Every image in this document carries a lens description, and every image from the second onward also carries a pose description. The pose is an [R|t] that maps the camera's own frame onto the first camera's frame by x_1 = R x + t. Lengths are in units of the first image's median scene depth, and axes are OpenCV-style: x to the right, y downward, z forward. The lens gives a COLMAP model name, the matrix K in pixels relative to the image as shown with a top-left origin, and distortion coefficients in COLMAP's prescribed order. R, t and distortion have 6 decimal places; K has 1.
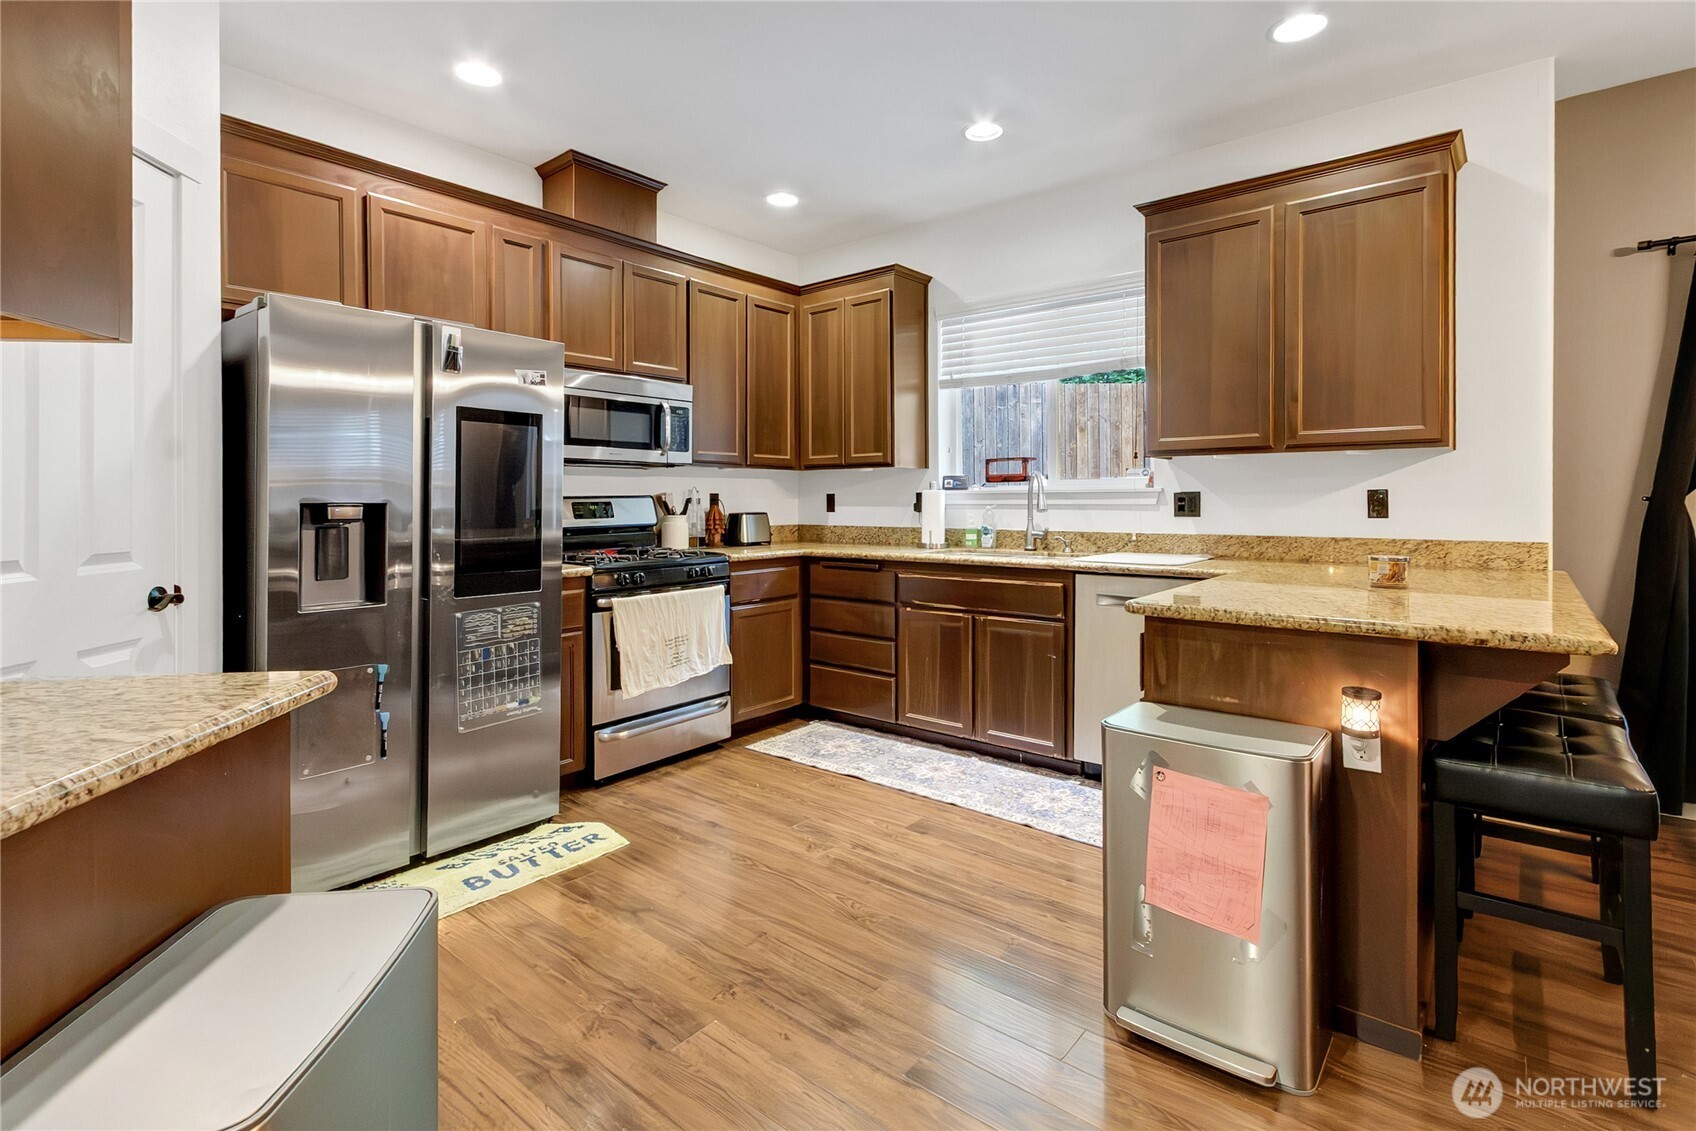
lens RADIAL K [[824.6, 0, 814.1], [0, 824.6, 503.4], [0, 0, 1]] dist [0.011205, -0.004209]
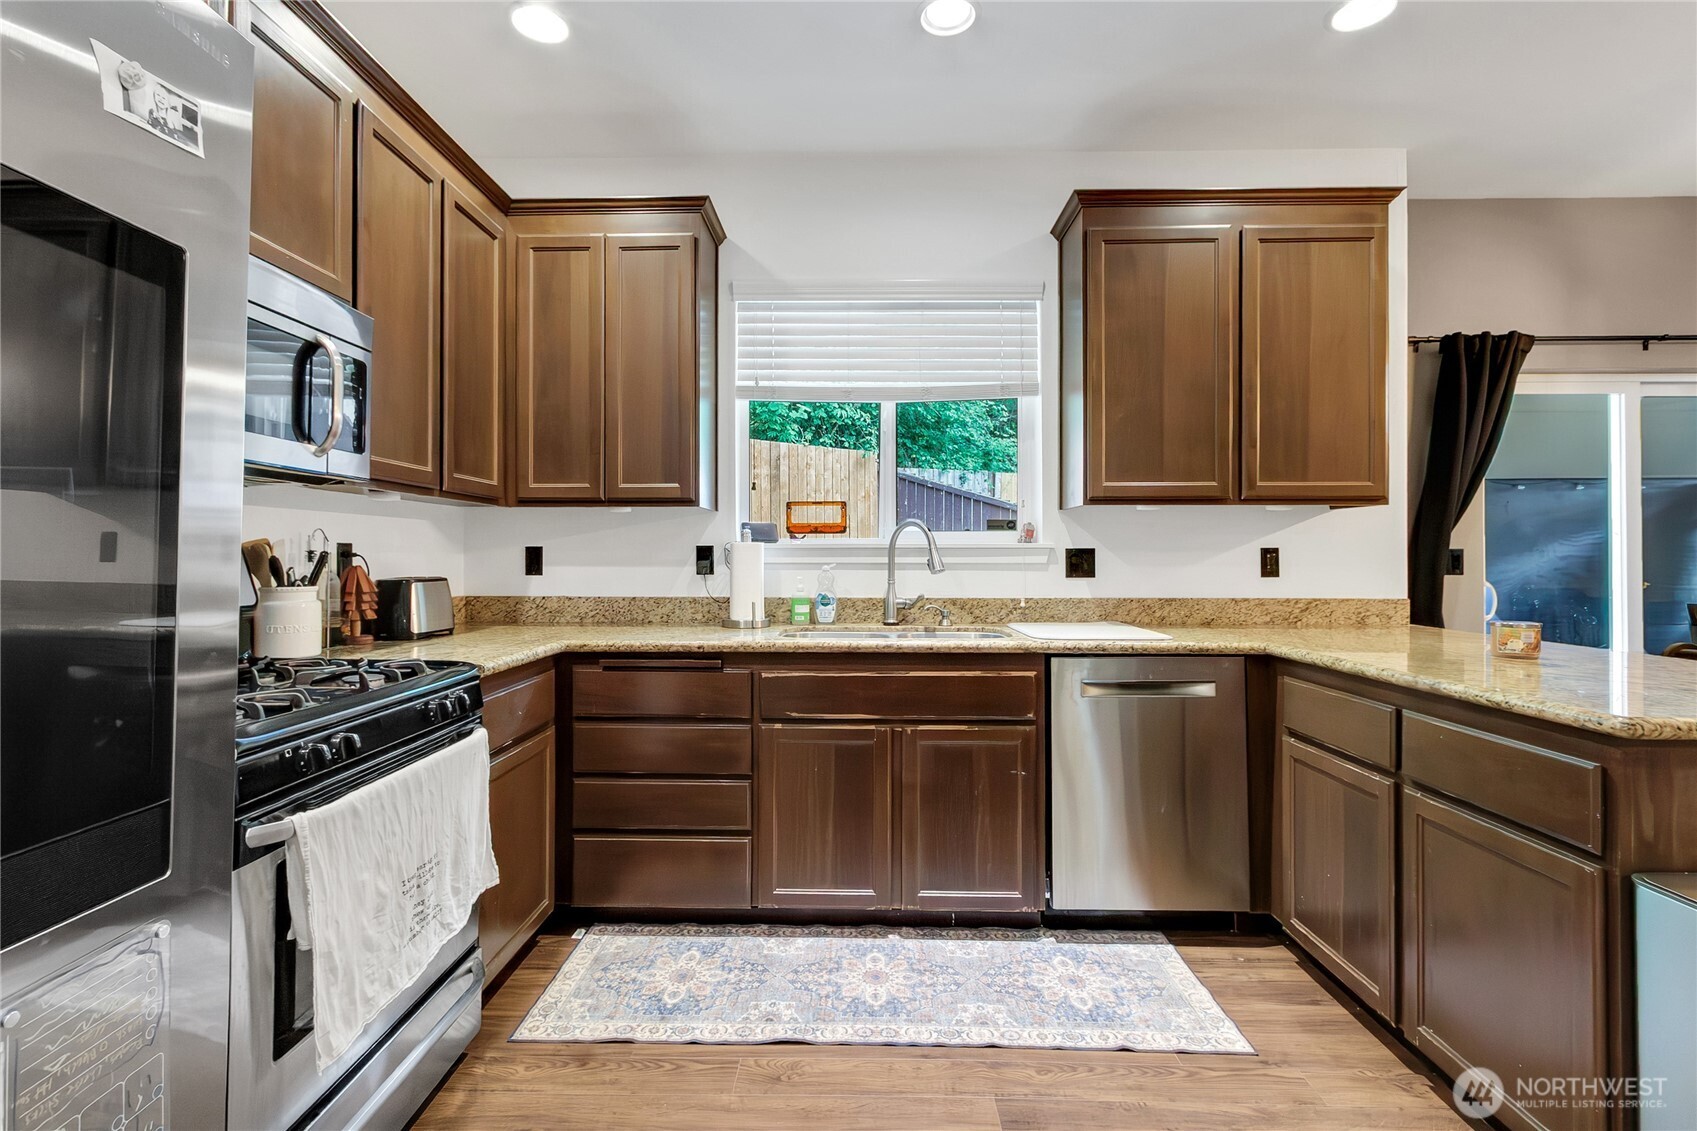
lens RADIAL K [[825.1, 0, 883.6], [0, 825.1, 552.6], [0, 0, 1]] dist [0.011205, -0.004209]
pose [[0.770305, 0.006864, 0.637638, -0.241111], [-0.000556, 0.999949, -0.010091, -0.000975], [-0.637675, 0.007419, 0.770270, 0.463967]]
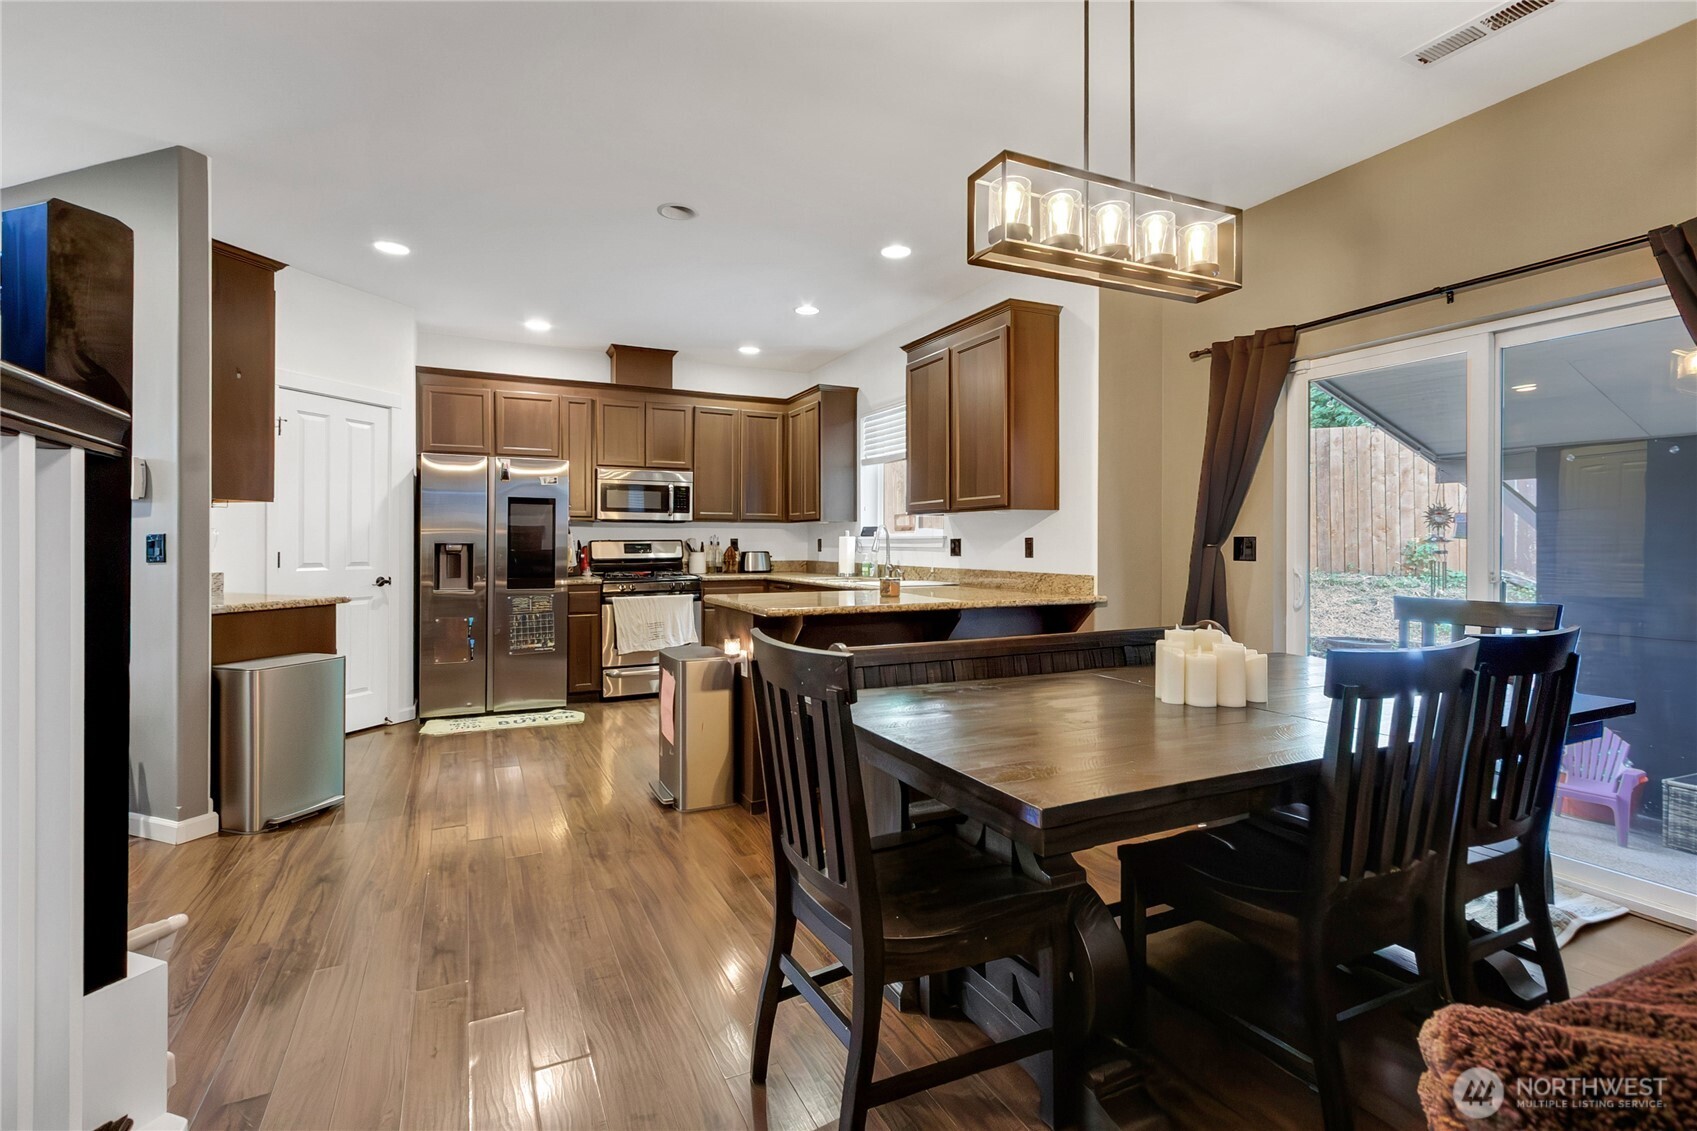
lens RADIAL K [[825.1, 0, 842.8], [0, 825.1, 547.1], [0, 0, 1]] dist [0.011205, -0.004209]
pose [[0.902541, 0.006745, -0.430552, 0.854905], [-0.006951, 0.999975, 0.001094, 0.000315], [0.430549, 0.002005, 0.902565, -0.356823]]
